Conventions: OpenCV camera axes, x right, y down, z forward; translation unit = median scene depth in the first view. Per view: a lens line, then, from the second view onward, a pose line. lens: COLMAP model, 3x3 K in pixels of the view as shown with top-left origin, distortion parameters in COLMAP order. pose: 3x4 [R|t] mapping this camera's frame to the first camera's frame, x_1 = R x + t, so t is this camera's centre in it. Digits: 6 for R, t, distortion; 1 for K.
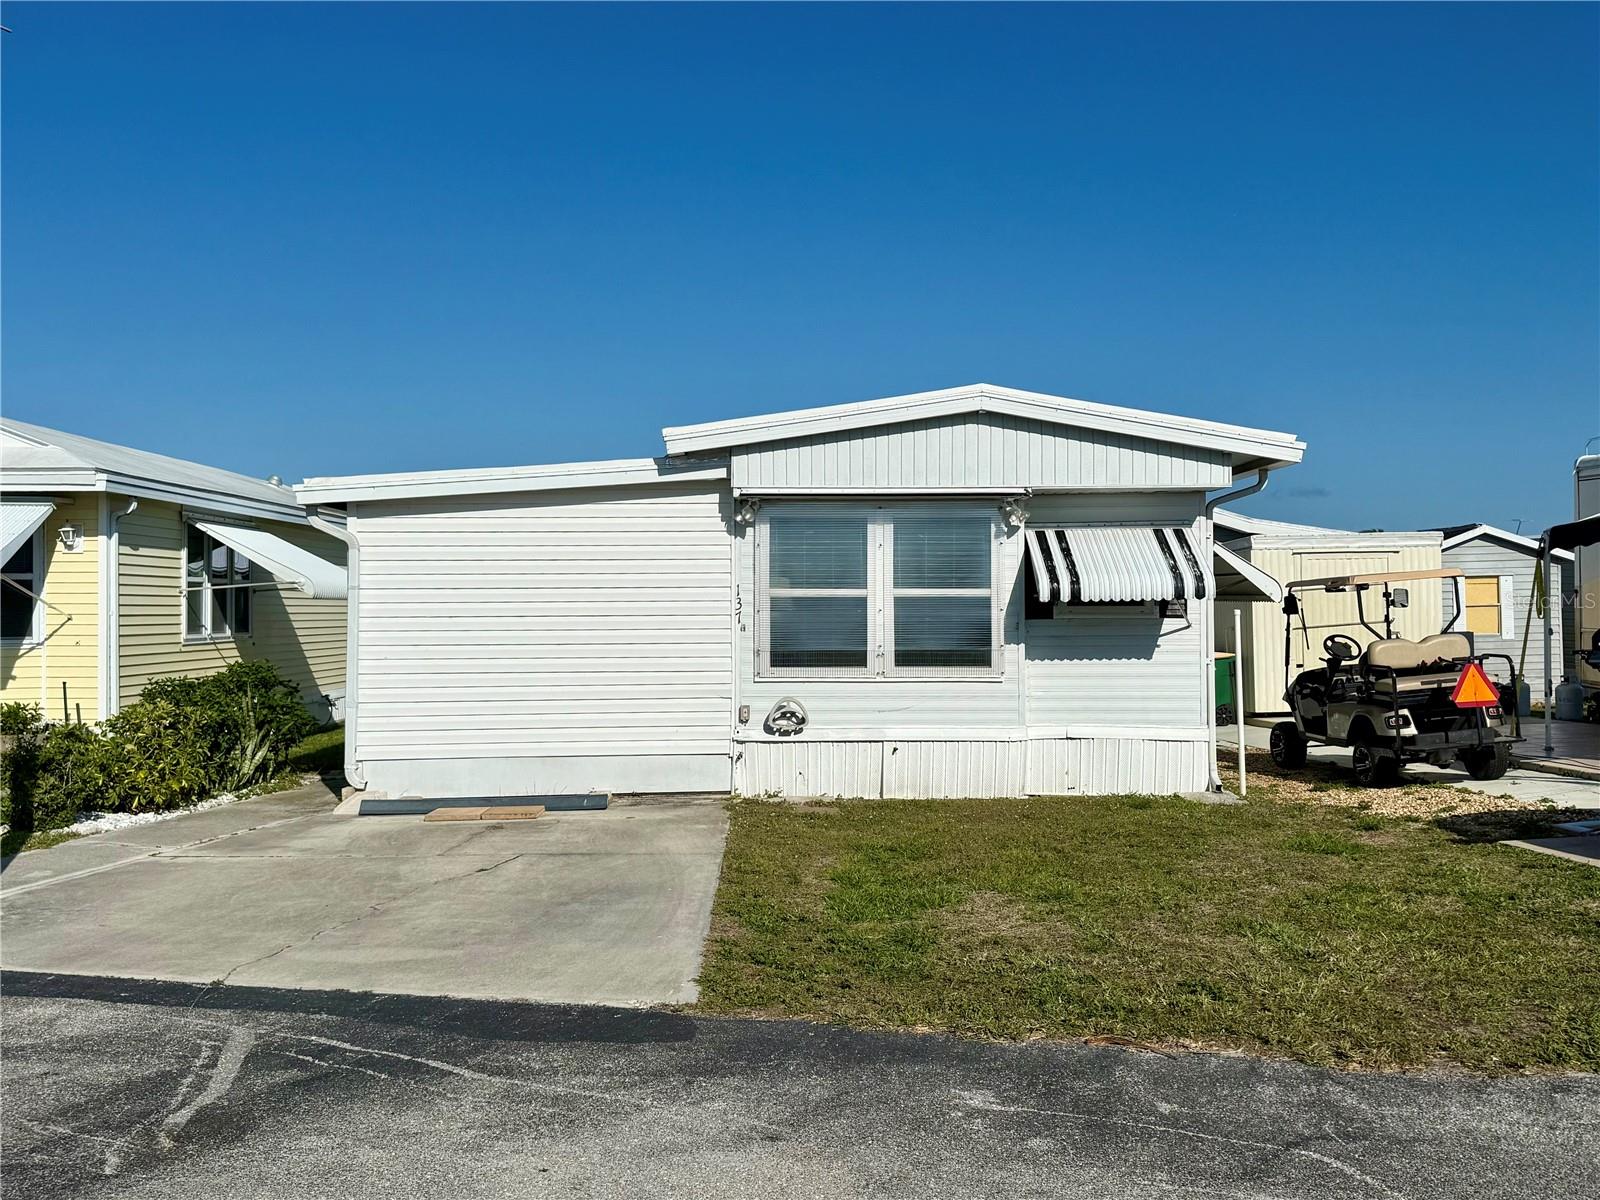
lens RADIAL K [[1499.5, 0, 811.7], [0, 1499.5, 614.9], [0, 0, 1]] dist [0.081795, 0.000000]
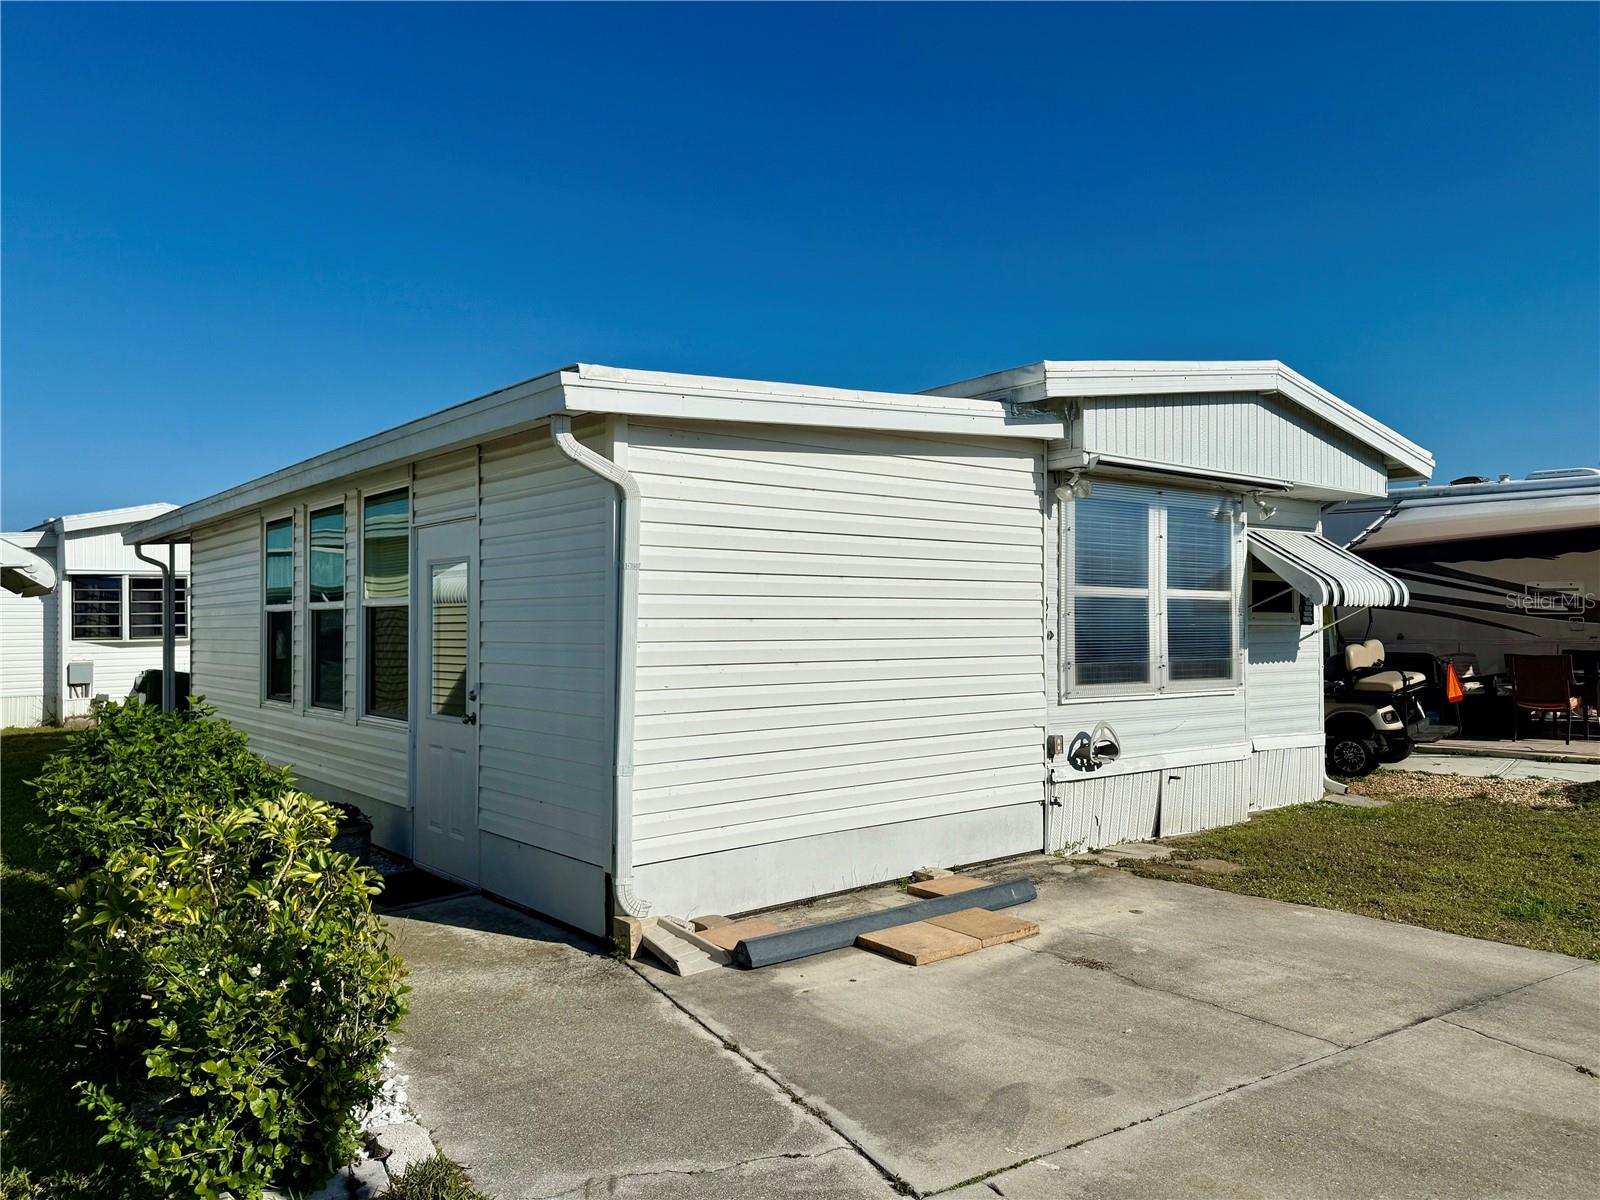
lens RADIAL K [[1178.1, 0, 796.3], [0, 1178.1, 613.8], [0, 0, 1]] dist [0.059467, -0.046871]
pose [[0.780944, 0.009178, 0.624533, -0.529524], [-0.002192, 0.999926, -0.011953, 0.005284], [-0.624597, 0.007966, 0.780907, 0.607667]]
